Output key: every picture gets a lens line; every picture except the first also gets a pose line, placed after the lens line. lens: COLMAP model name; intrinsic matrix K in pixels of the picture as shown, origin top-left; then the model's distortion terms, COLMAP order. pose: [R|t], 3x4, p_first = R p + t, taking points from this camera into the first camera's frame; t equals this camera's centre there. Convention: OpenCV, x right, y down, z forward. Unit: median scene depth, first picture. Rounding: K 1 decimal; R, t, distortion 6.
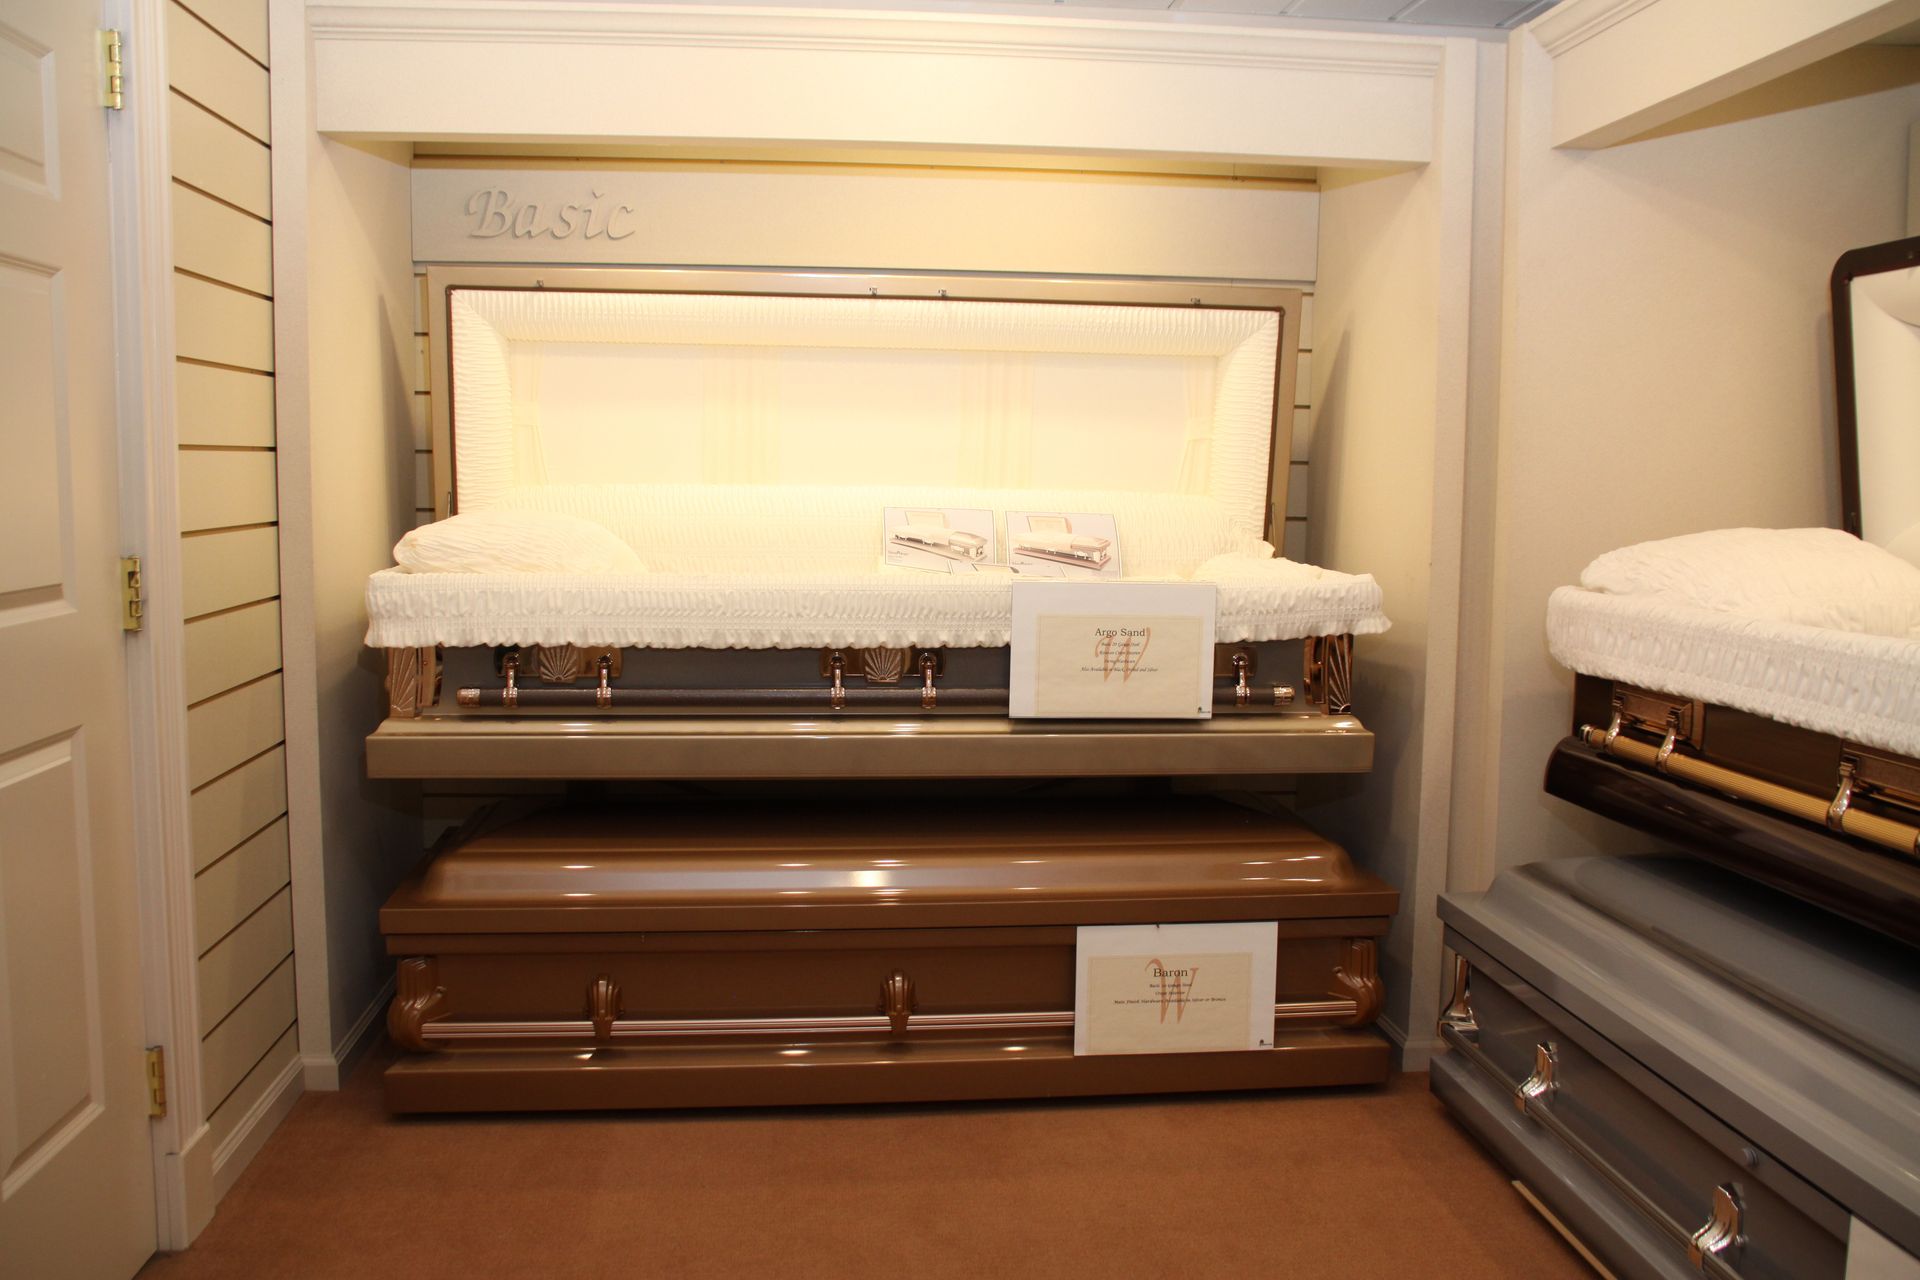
lens RADIAL K [[1633.5, 0, 960.0], [0, 1633.5, 640.0], [0, 0, 1]] dist [-0.128316, 0.161047]
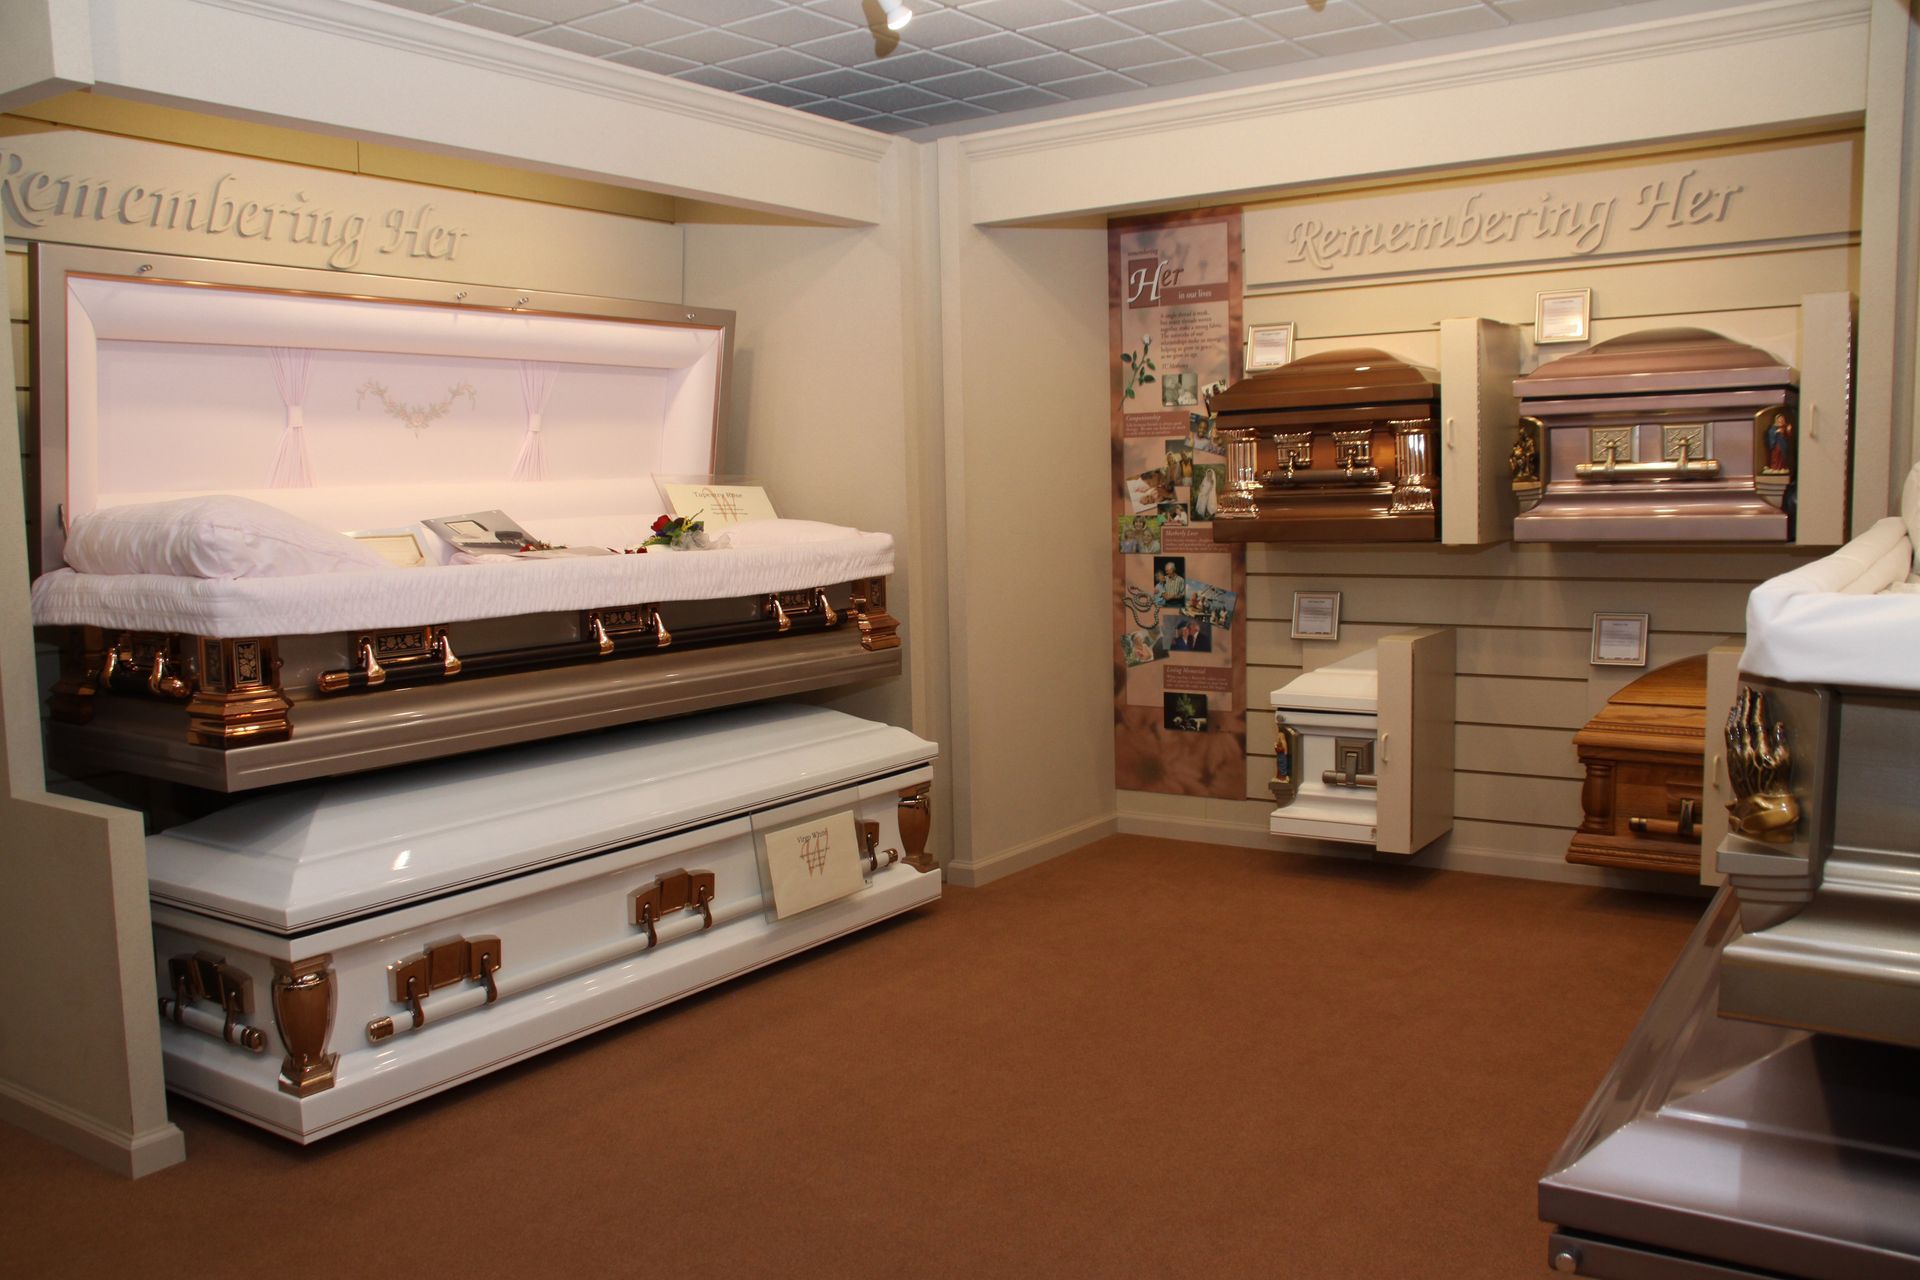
lens RADIAL K [[1633.5, 0, 960.0], [0, 1633.5, 640.0], [0, 0, 1]] dist [-0.128316, 0.161047]
pose [[0.650731, -0.111340, 0.751101, -0.683552], [0.093118, 0.993426, 0.066587, -0.033033], [-0.753577, 0.026611, 0.656821, 0.061781]]
